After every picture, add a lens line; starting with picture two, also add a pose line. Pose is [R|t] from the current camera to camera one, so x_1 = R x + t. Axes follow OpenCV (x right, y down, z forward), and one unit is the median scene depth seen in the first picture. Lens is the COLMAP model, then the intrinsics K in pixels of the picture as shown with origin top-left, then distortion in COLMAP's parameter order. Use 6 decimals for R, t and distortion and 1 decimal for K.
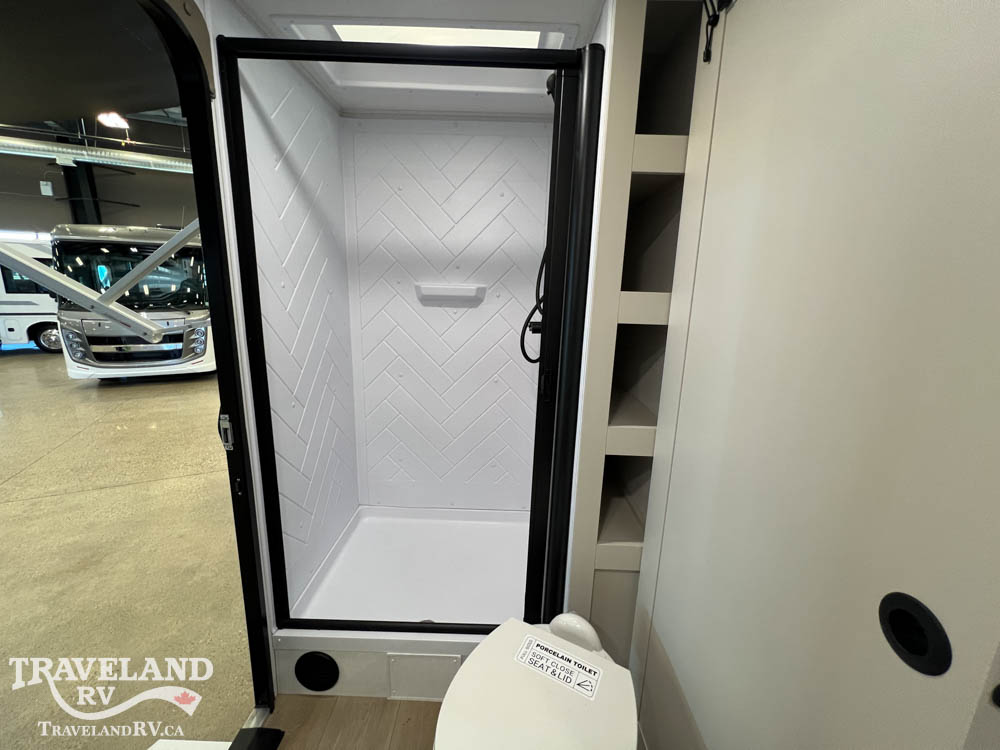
lens RADIAL K [[398.2, 0, 503.6], [0, 398.2, 377.0], [0, 0, 1]] dist [-0.000960, -0.001687]
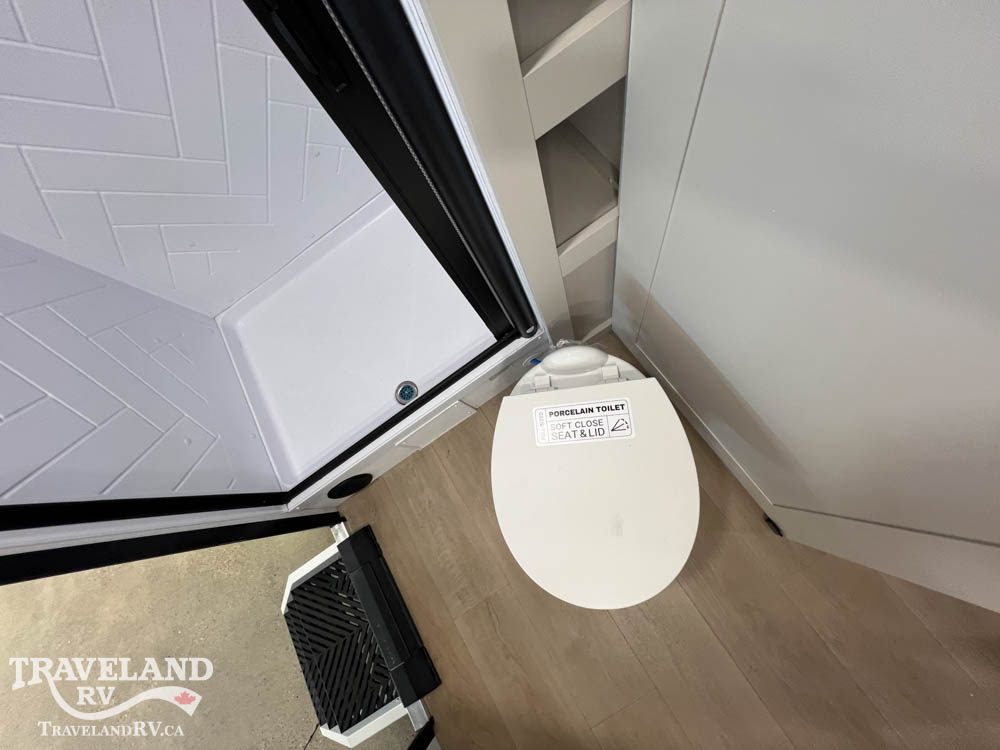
lens RADIAL K [[398.2, 0, 501.2], [0, 398.2, 372.3], [0, 0, 1]] dist [-0.000960, -0.001687]
pose [[0.809945, -0.579188, -0.092360, 0.134461], [0.371778, 0.385212, 0.844626, -0.106949], [-0.453619, -0.718438, 0.527330, 0.693652]]
